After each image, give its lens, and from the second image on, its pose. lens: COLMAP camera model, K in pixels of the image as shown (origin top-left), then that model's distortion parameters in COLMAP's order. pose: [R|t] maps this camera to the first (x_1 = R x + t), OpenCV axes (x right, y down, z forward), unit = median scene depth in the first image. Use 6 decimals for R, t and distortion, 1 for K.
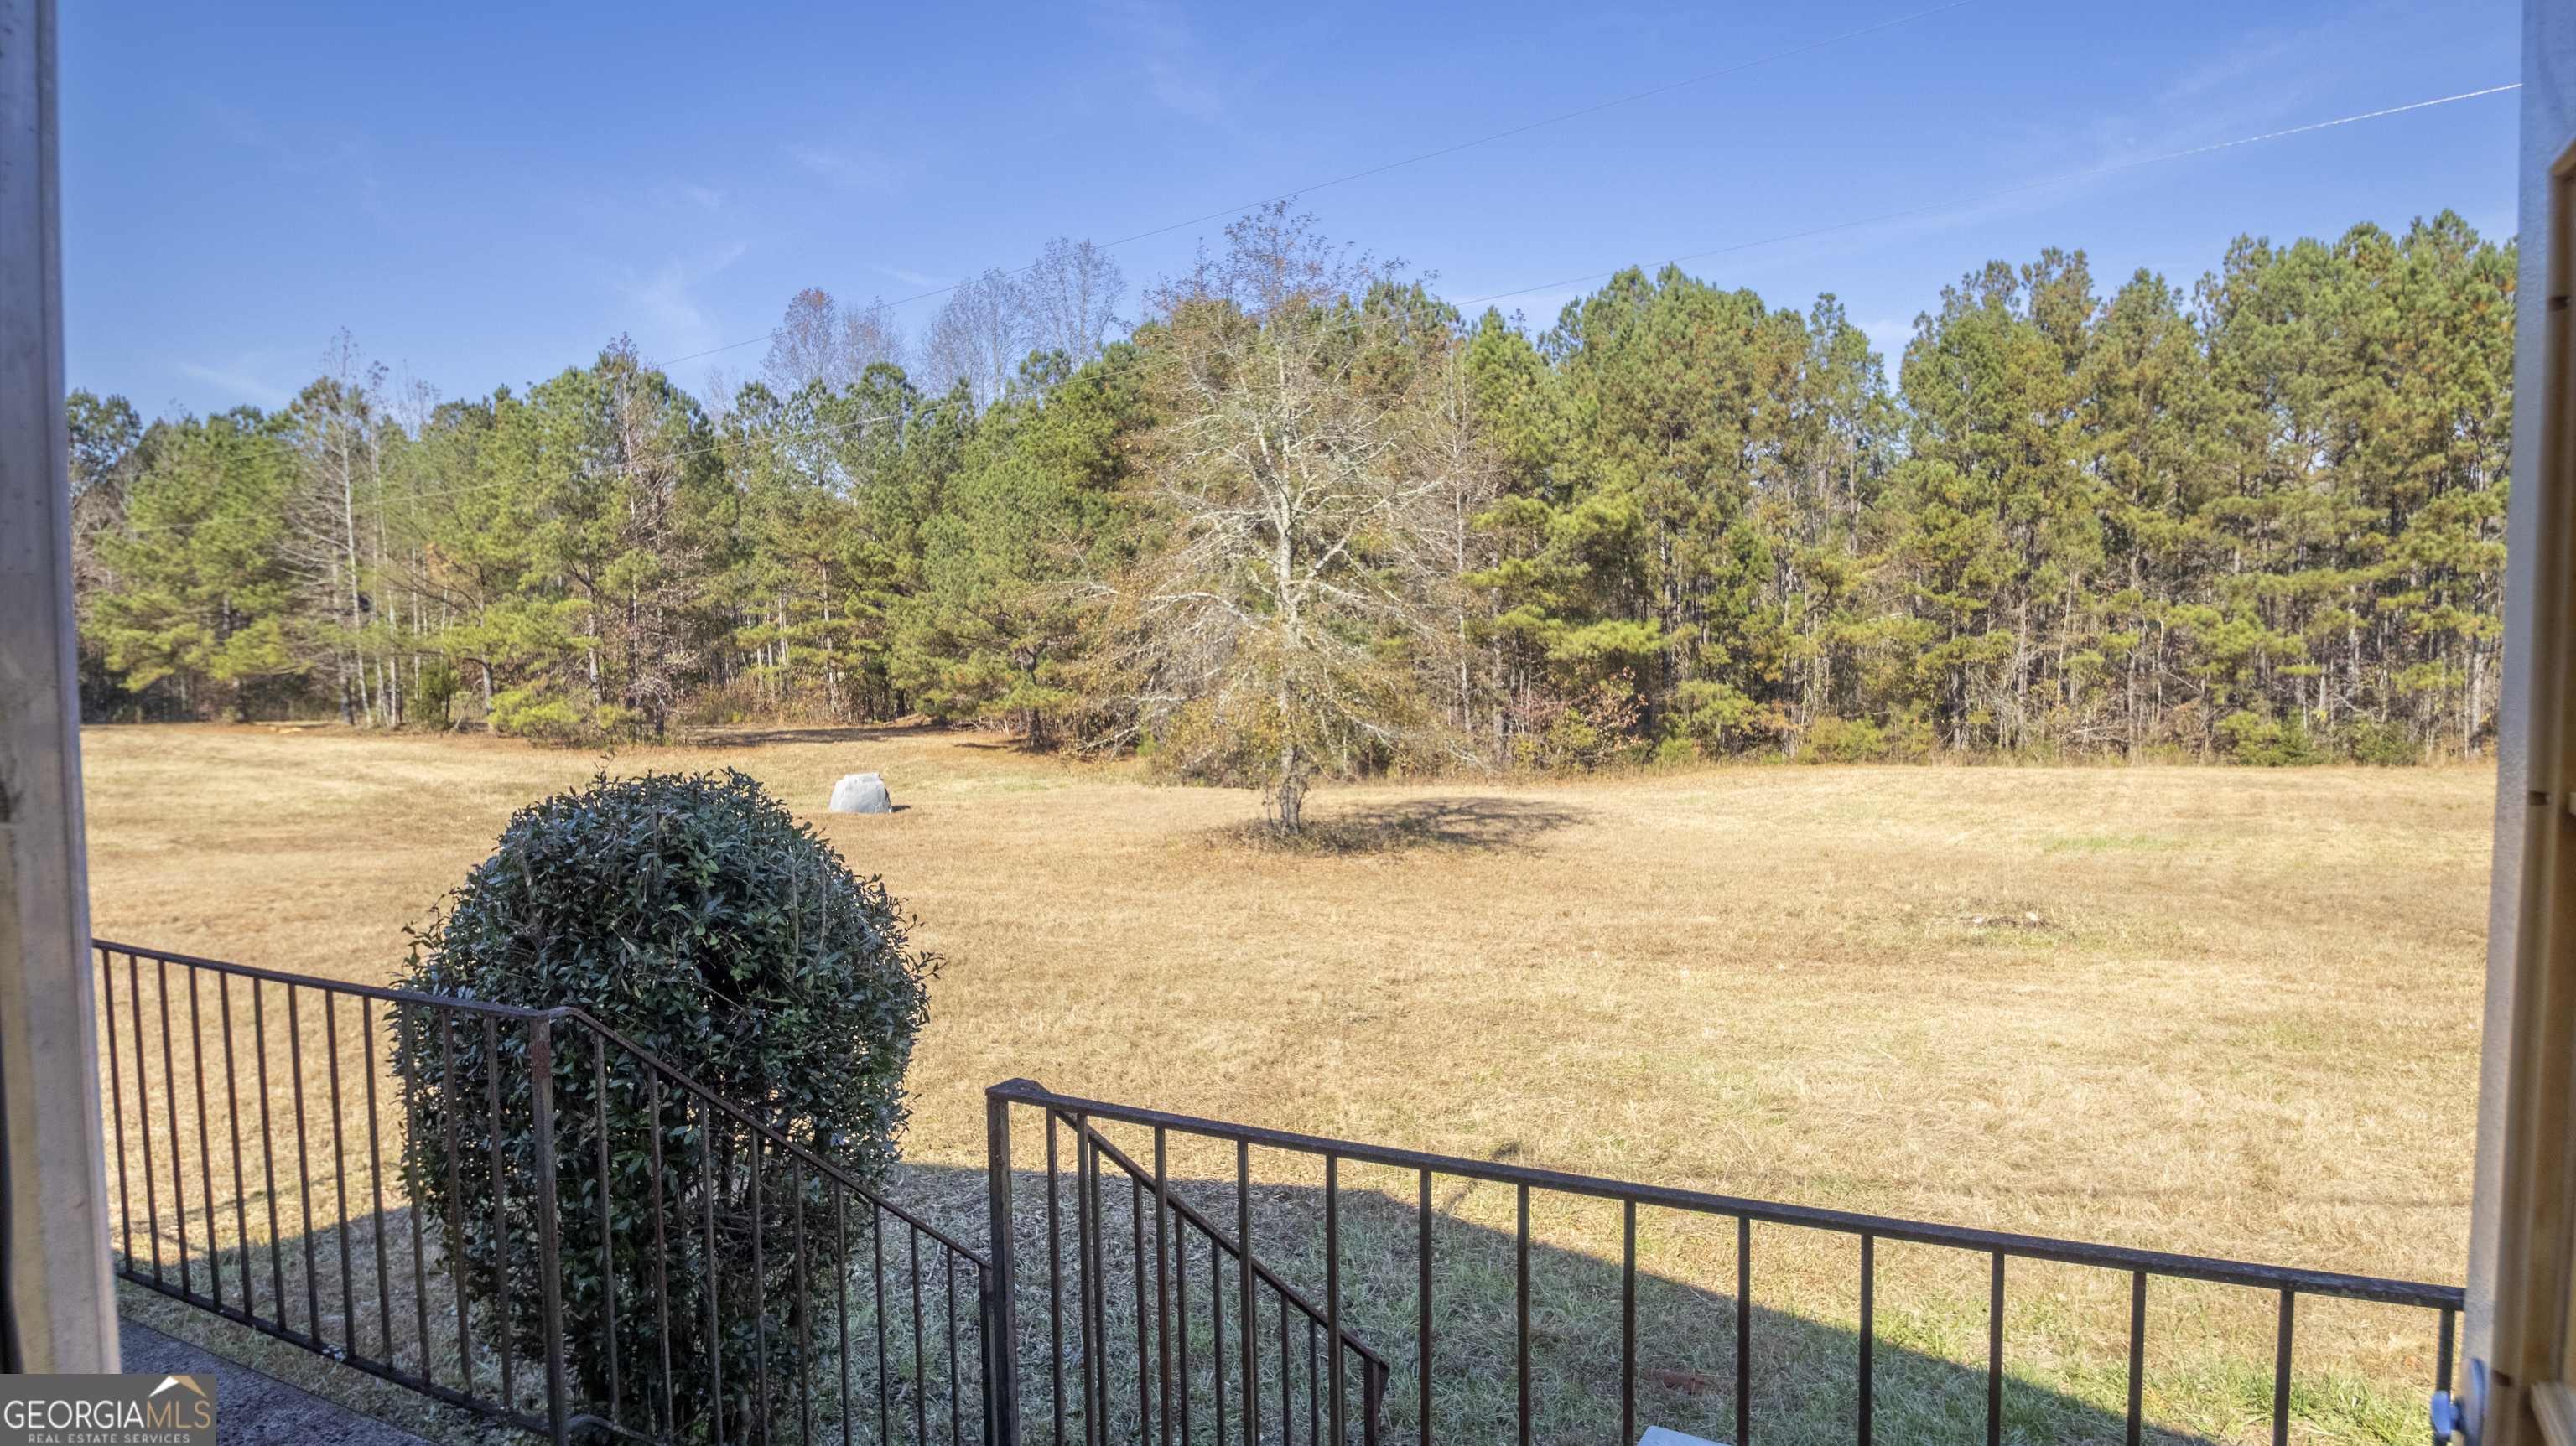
lens RADIAL K [[1561.3, 0, 1282.4], [0, 1561.3, 729.3], [0, 0, 1]] dist [-0.025859, -0.001874]
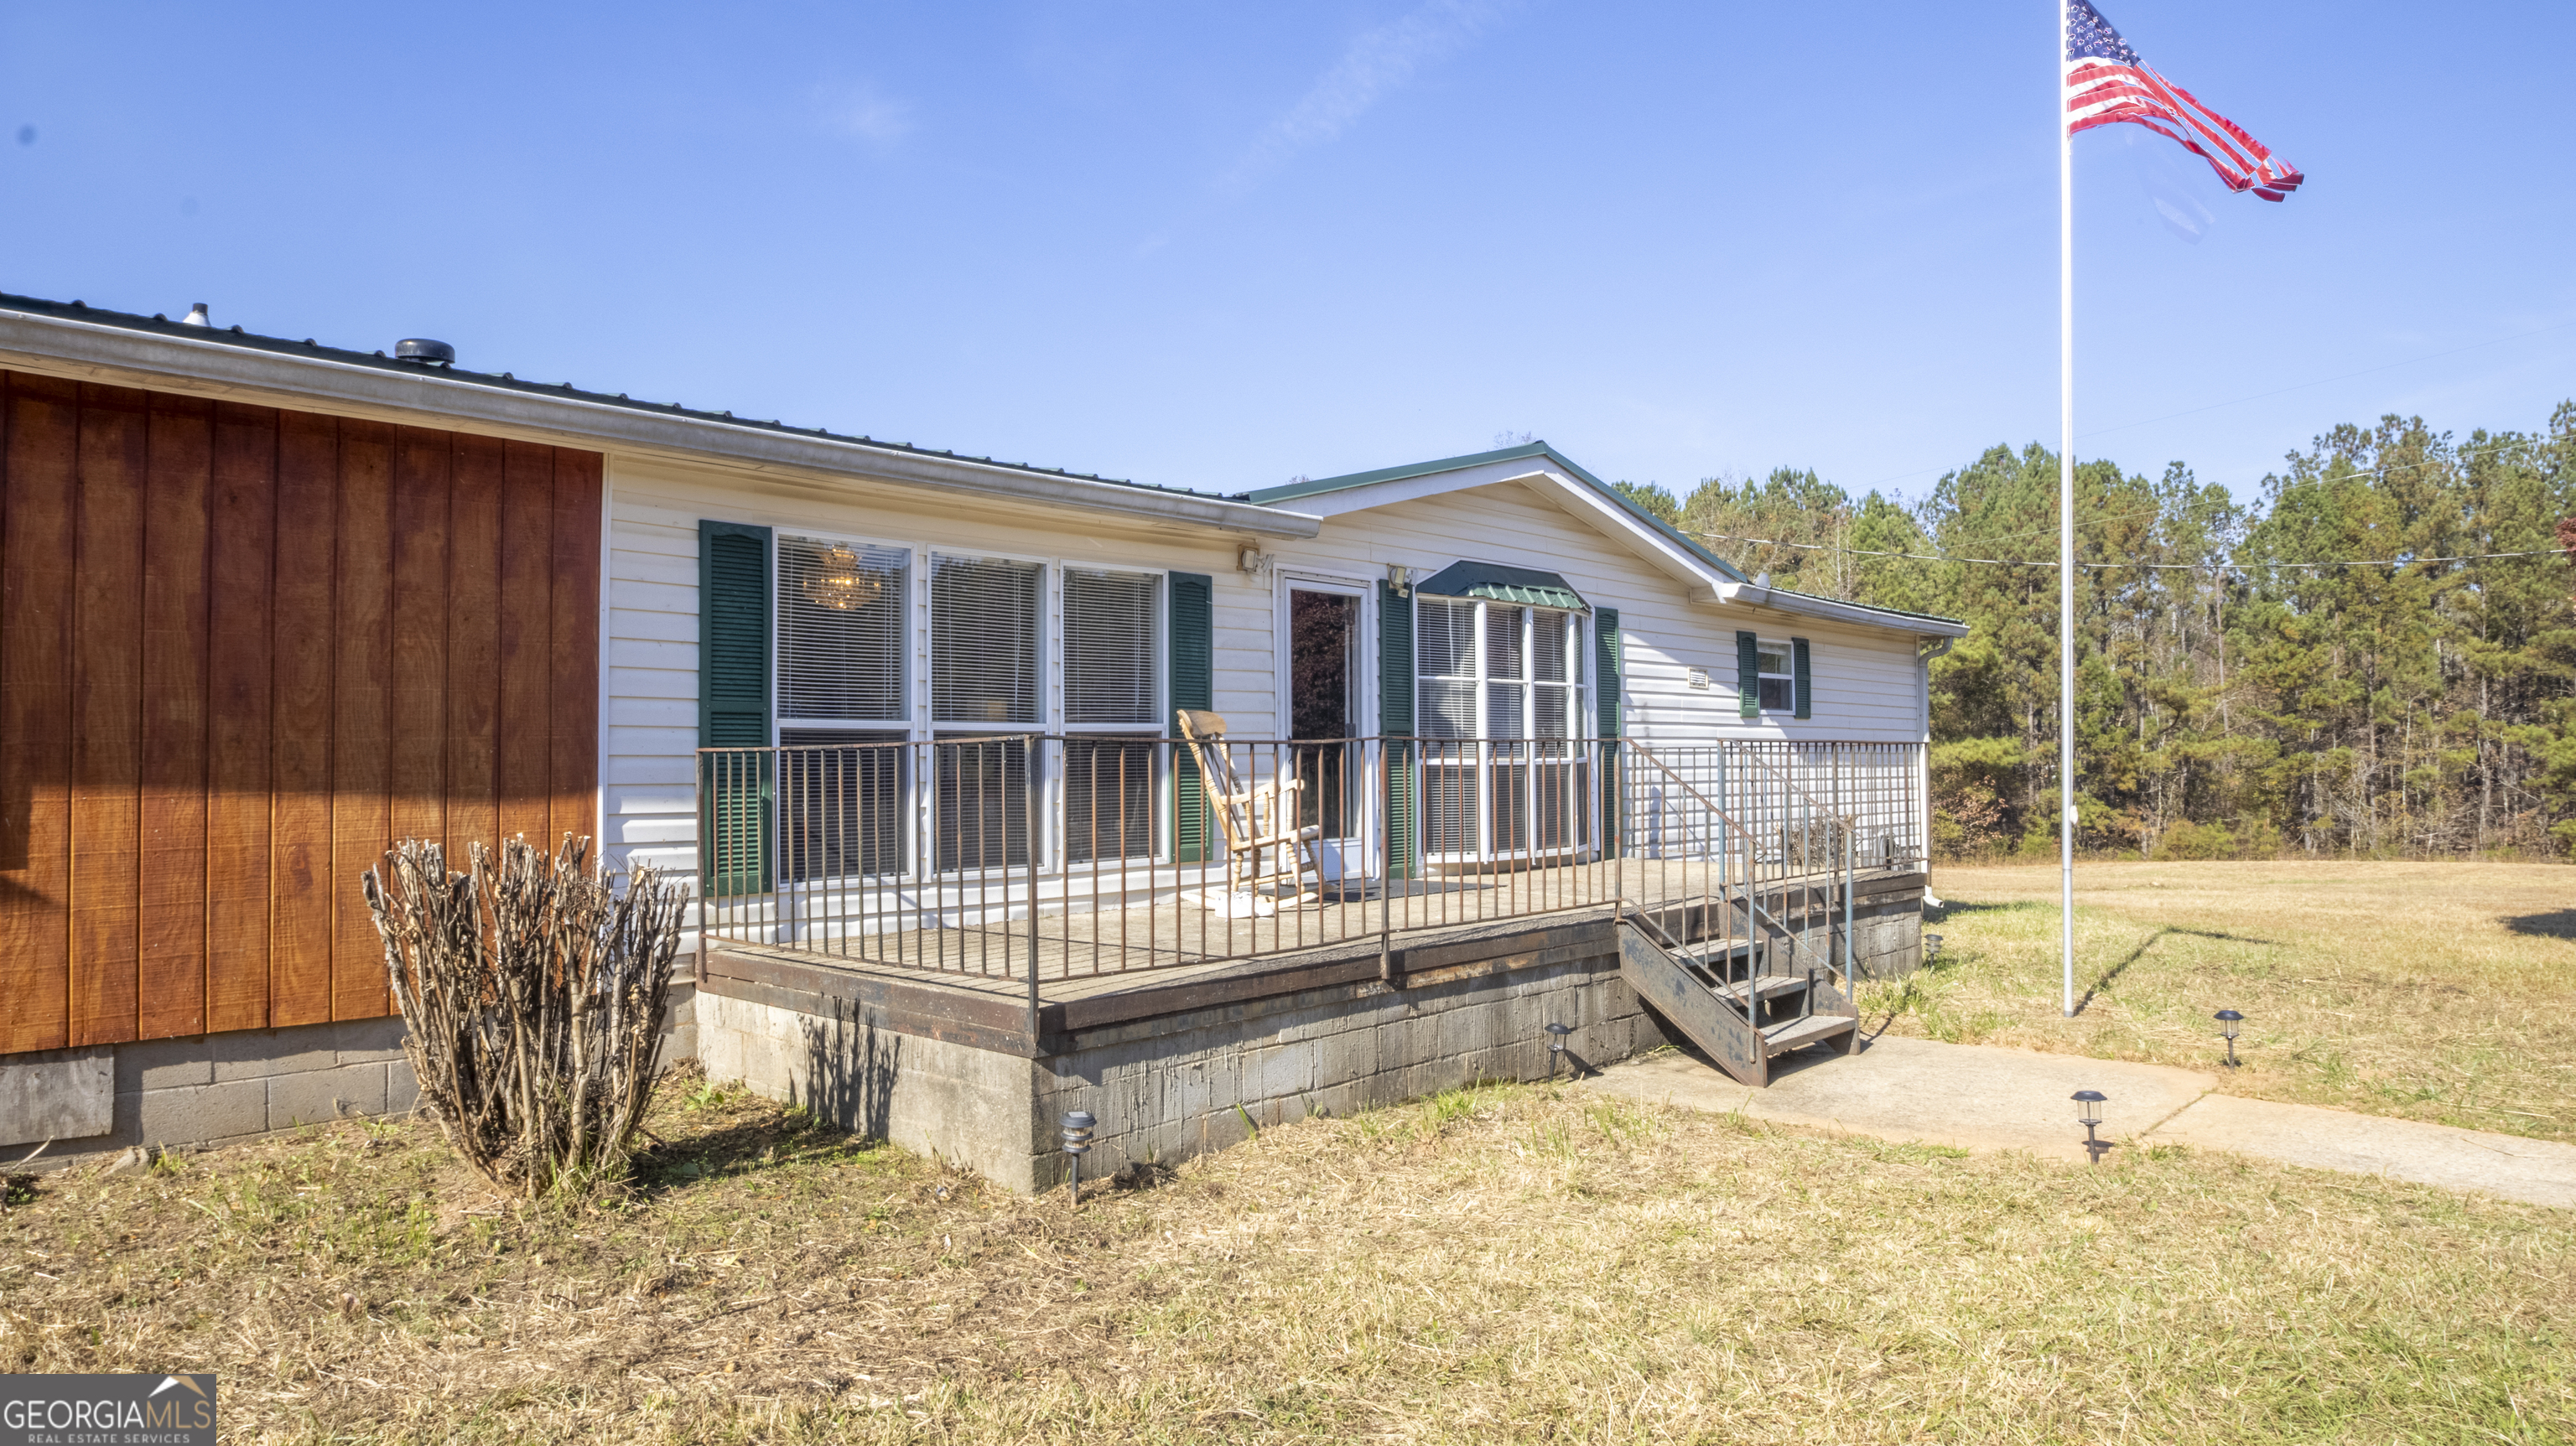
lens RADIAL K [[1560.4, 0, 1293.6], [0, 1560.4, 724.6], [0, 0, 1]] dist [-0.004133, -0.016217]
pose [[0.971079, -0.003710, -0.238731, -0.018860], [-0.016973, 0.996277, -0.084524, 0.030249], [0.238156, 0.086131, 0.967400, -0.303842]]
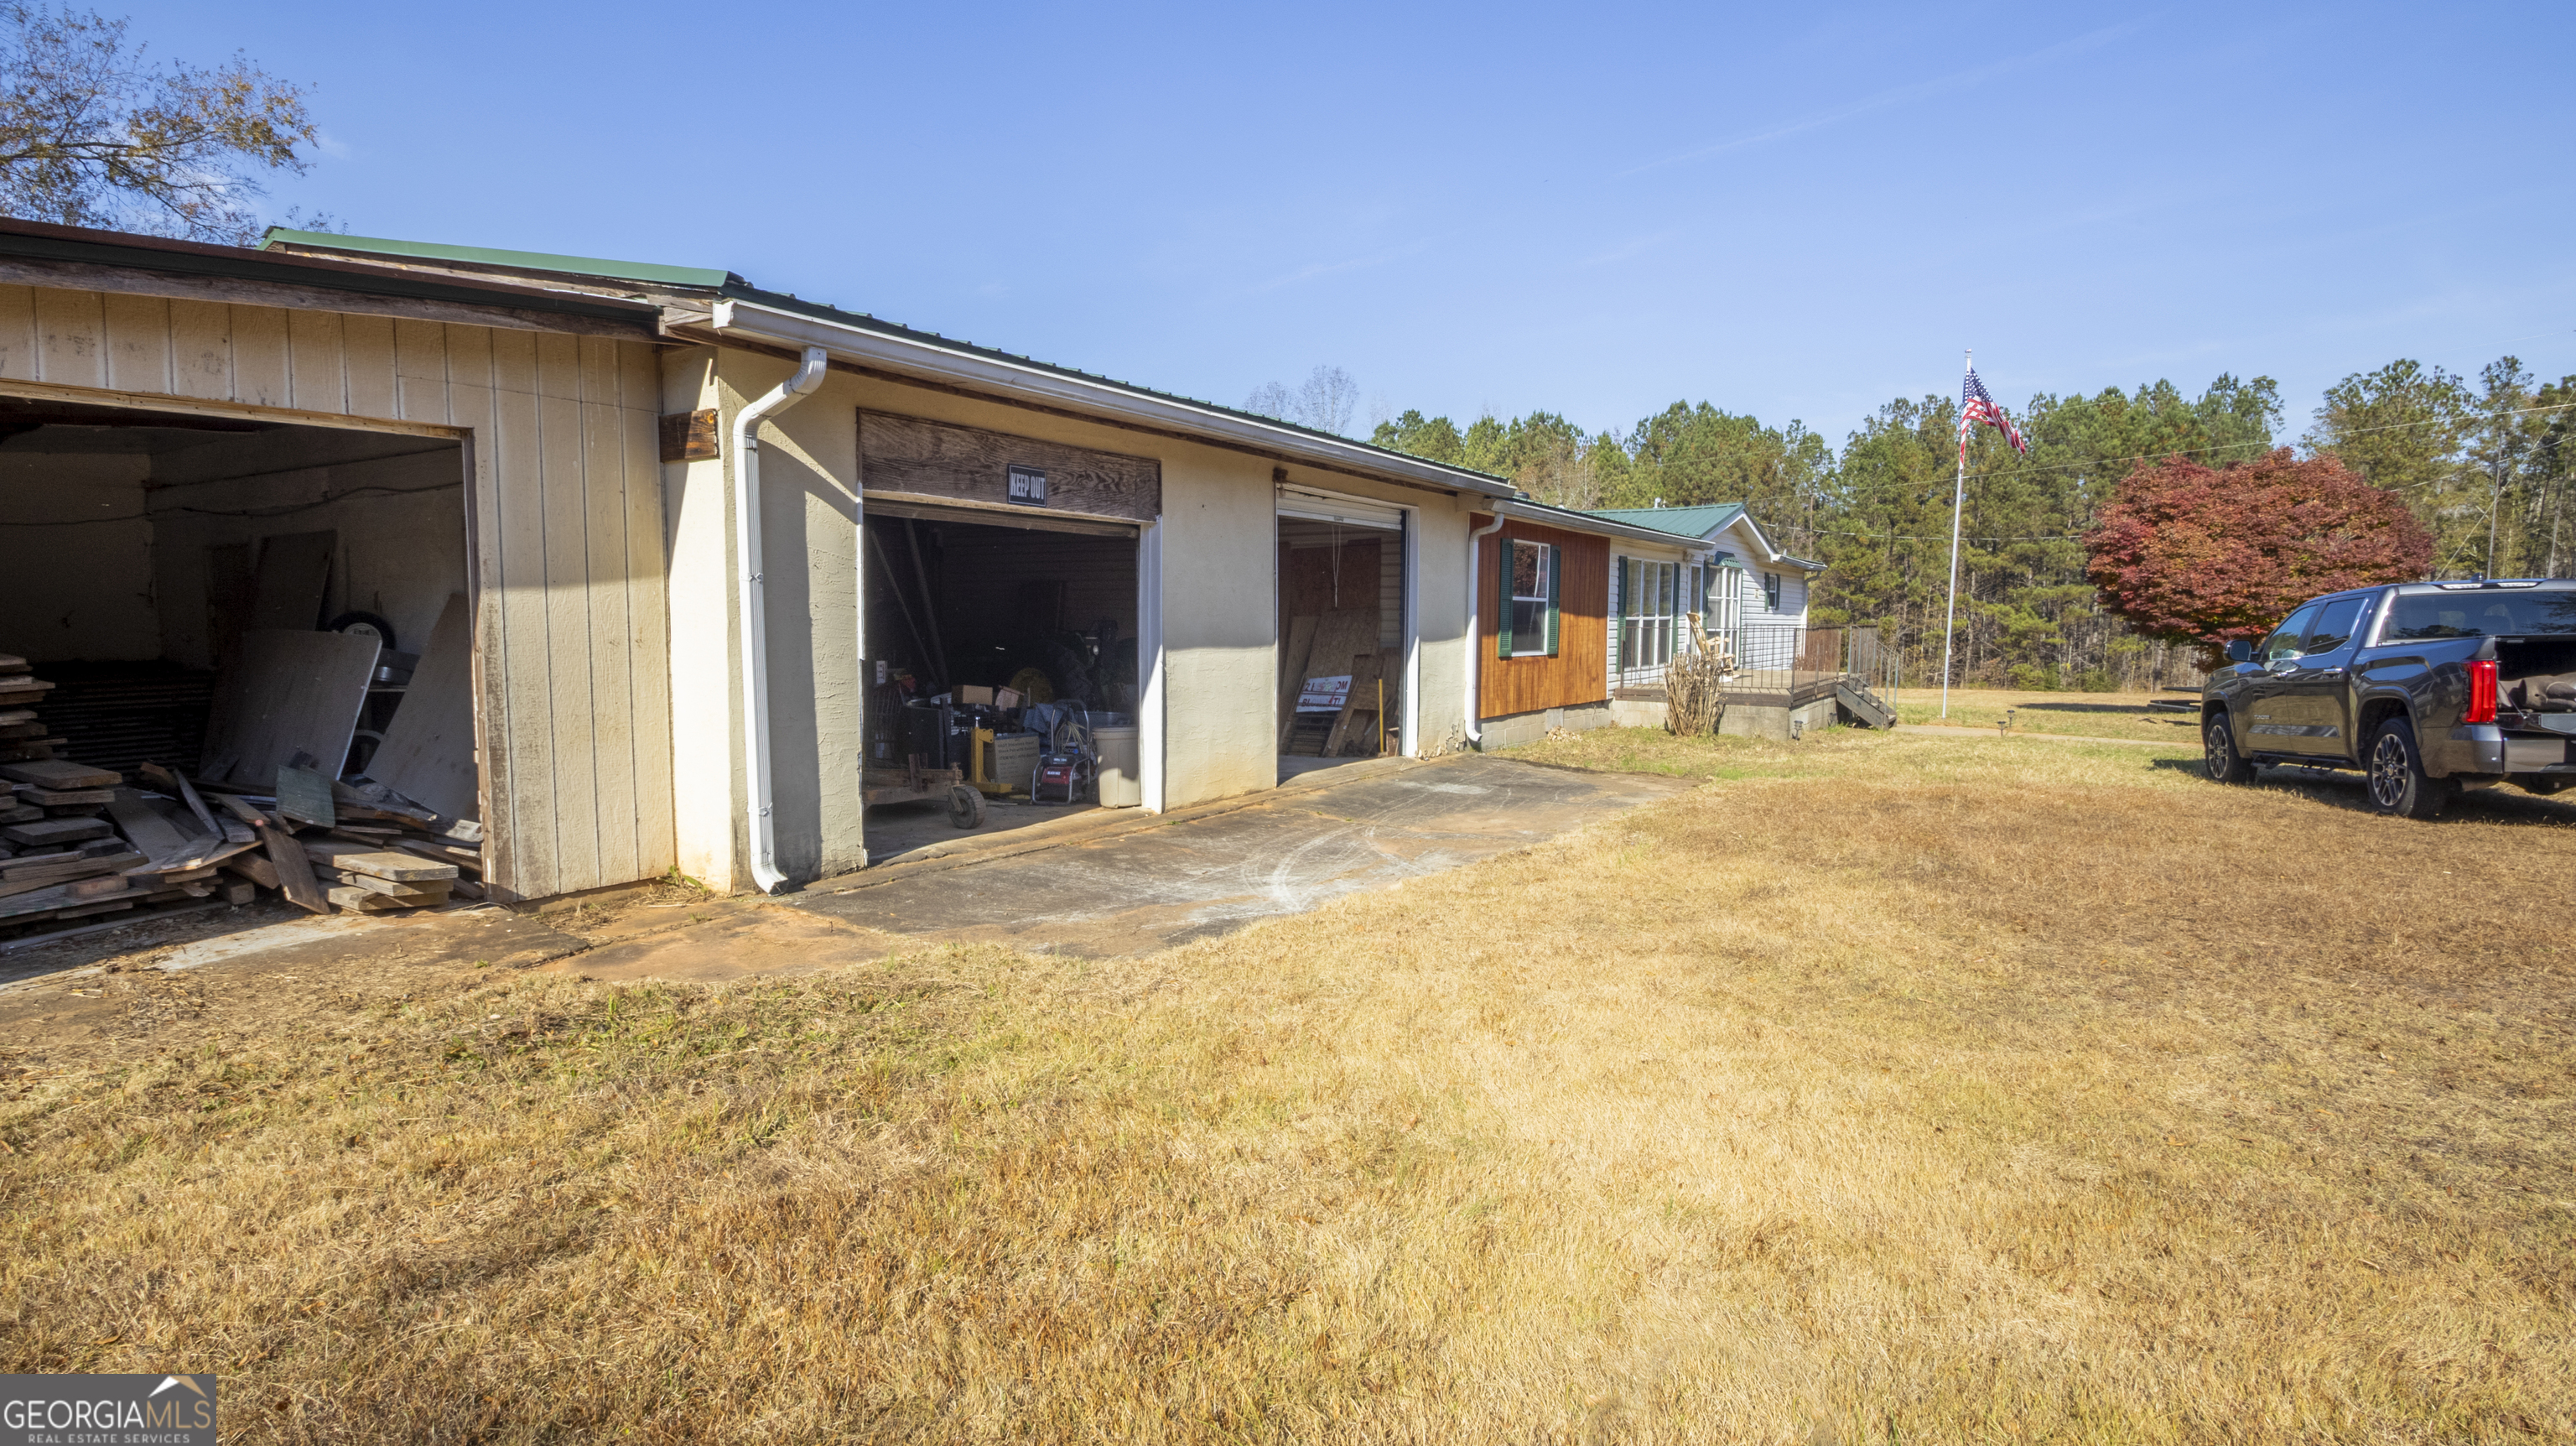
lens RADIAL K [[1278.3, 0, 1282.1], [0, 1278.3, 726.0], [0, 0, 1]] dist [-0.001492, -0.000579]
pose [[0.998244, 0.024091, -0.054117, -0.149245], [-0.022727, 0.999412, 0.025690, 0.040371], [0.054704, -0.024415, 0.998204, -0.504805]]
